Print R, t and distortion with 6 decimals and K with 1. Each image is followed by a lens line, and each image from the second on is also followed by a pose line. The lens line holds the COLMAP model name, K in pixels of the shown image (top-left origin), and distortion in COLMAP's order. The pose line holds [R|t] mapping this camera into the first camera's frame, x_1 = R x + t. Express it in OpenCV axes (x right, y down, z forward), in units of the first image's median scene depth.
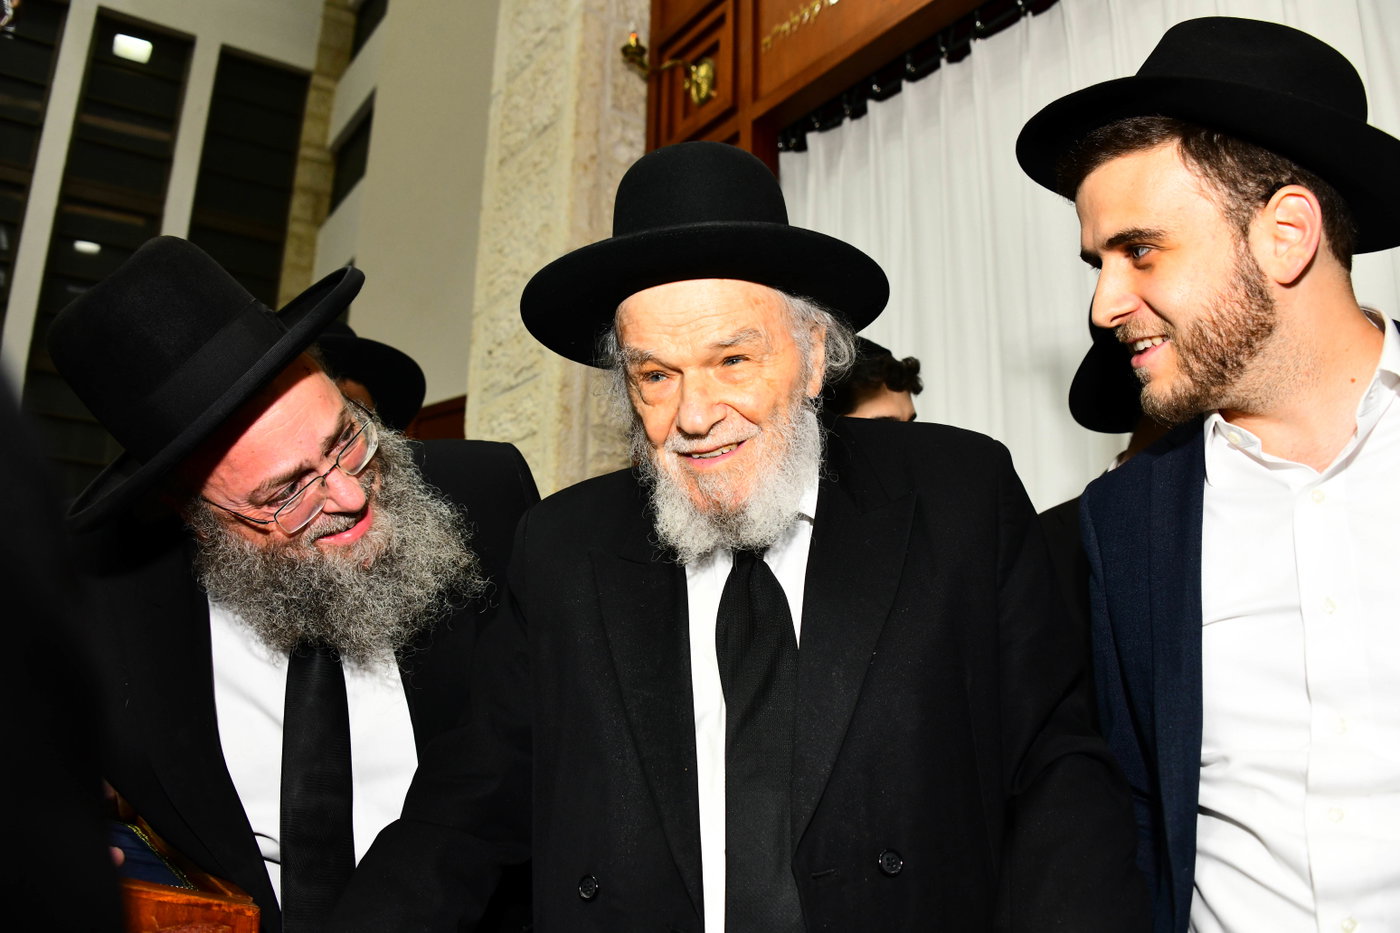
lens RADIAL K [[1136.9, 0, 643.8], [0, 1136.9, 416.1], [0, 0, 1]] dist [-0.156014, 0.096732]
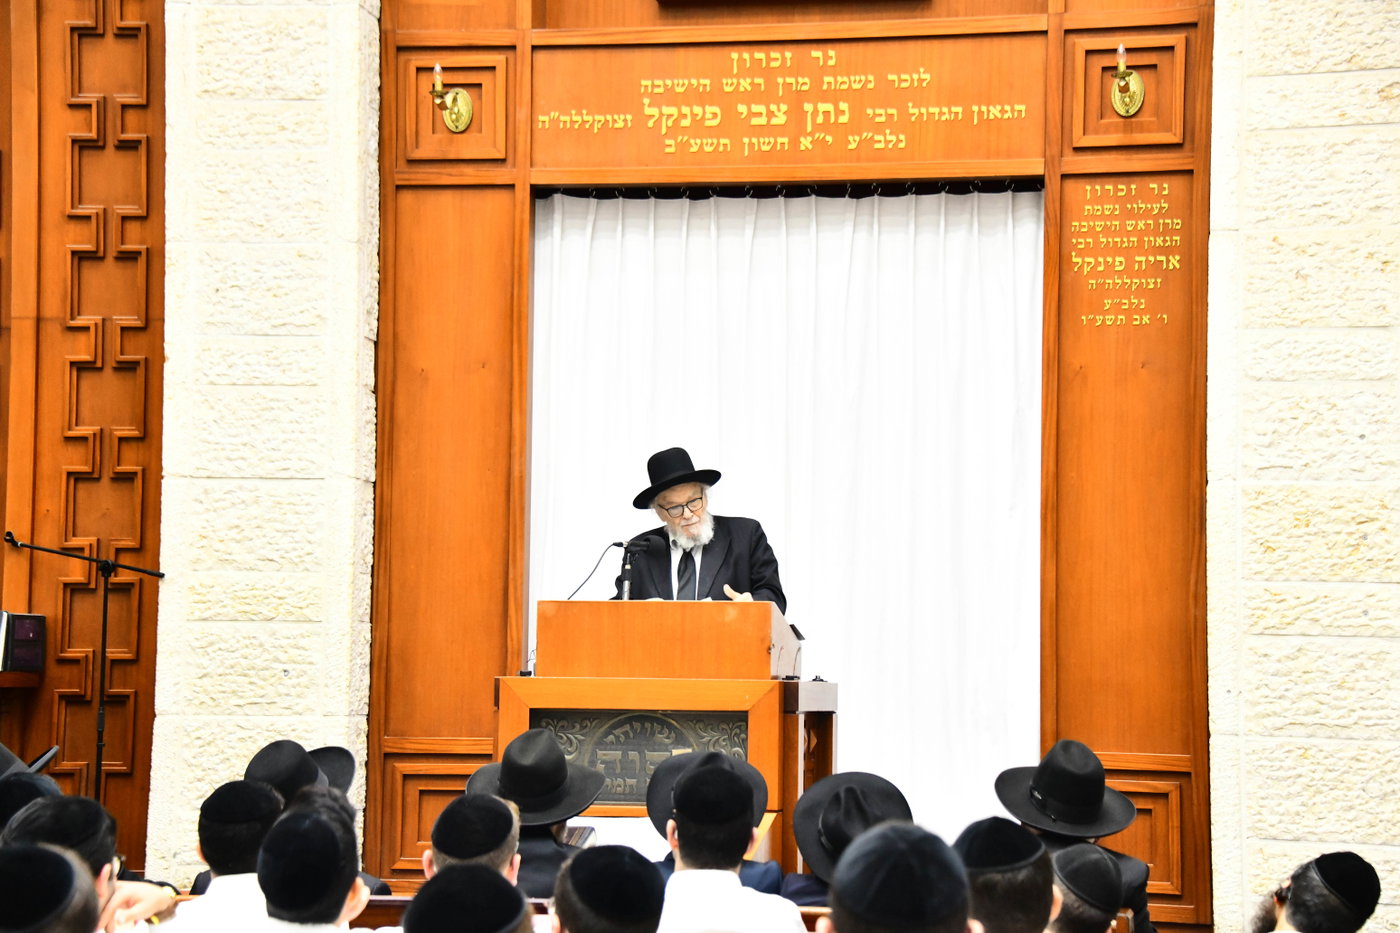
lens RADIAL K [[3202.4, 0, 693.3], [0, 3202.4, 487.4], [0, 0, 1]] dist [0.643542, 0.000000]
pose [[0.668560, 0.027795, 0.743138, -2.257685], [-0.187252, 0.973395, 0.132054, -0.388578], [-0.719697, -0.227440, 0.655978, -1.513718]]
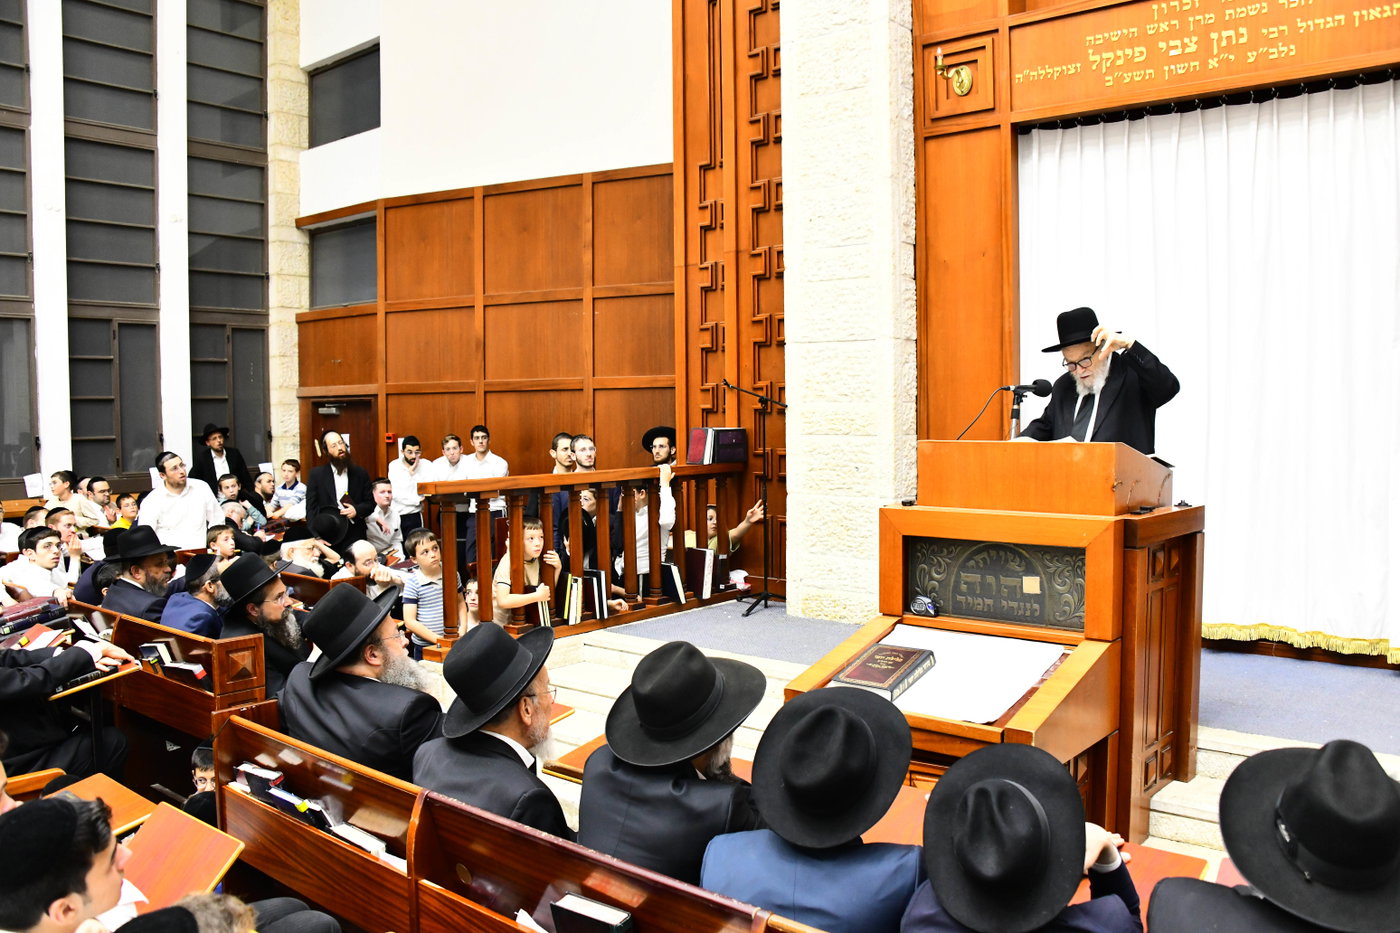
lens RADIAL K [[1136.9, 0, 692.0], [0, 1136.9, 475.8], [0, 0, 1]] dist [-0.156014, 0.096732]
pose [[0.948914, -0.058144, 0.310130, -0.881600], [-0.043347, 0.949535, 0.310650, -0.216632], [-0.312542, -0.308224, 0.898508, -0.602565]]
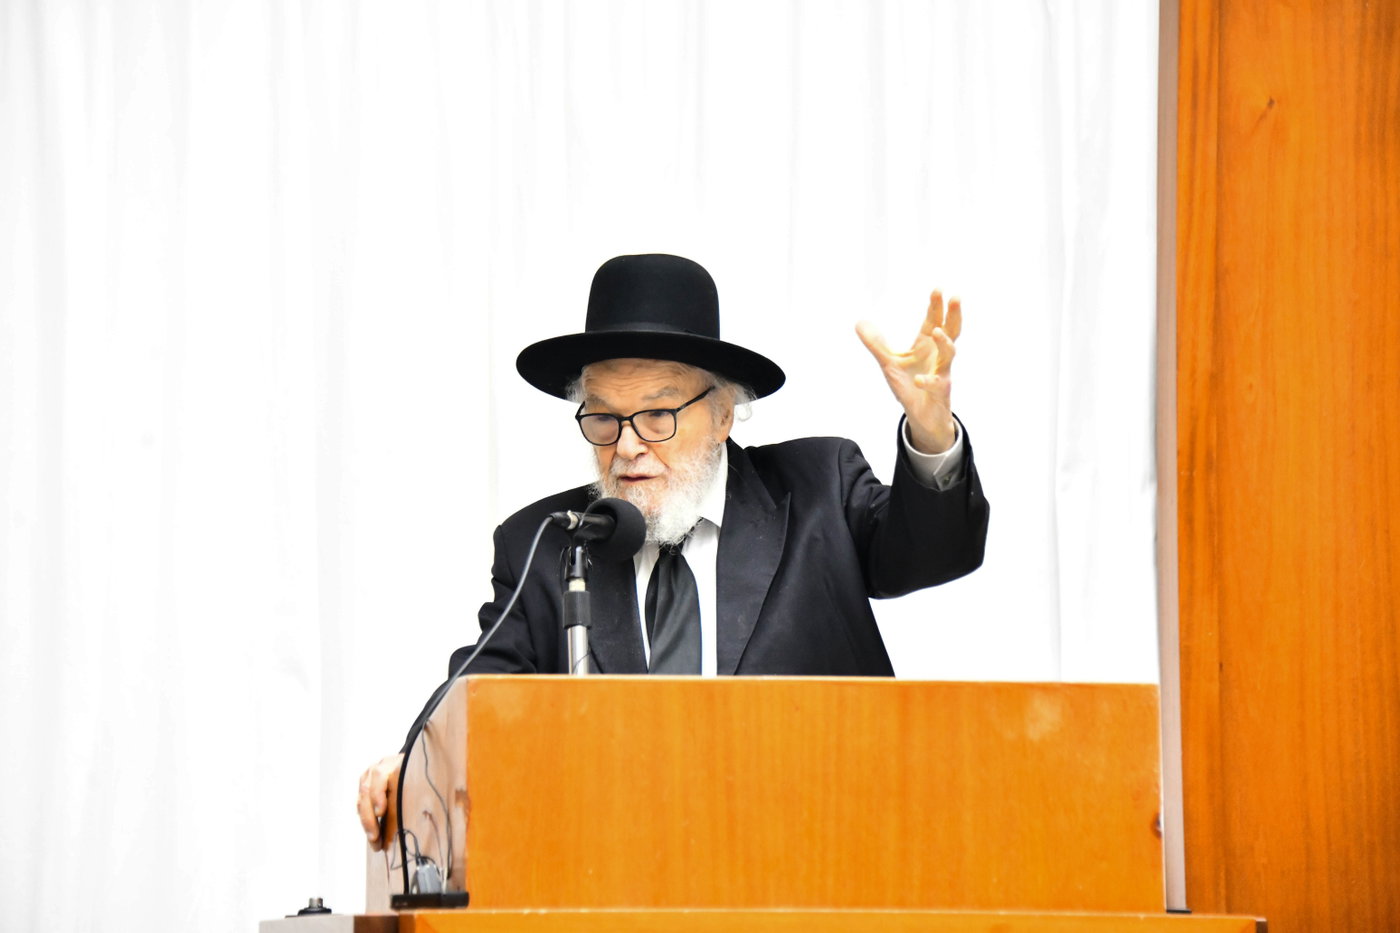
lens RADIAL K [[5887.2, 0, 710.1], [0, 5887.2, 469.7], [0, 0, 1]] dist [2.074405, 0.000000]
pose [[0.311481, 0.049633, 0.948955, -1.883915], [-0.235626, 0.971482, 0.026530, -0.027531], [-0.920576, -0.231863, 0.314293, -0.225957]]
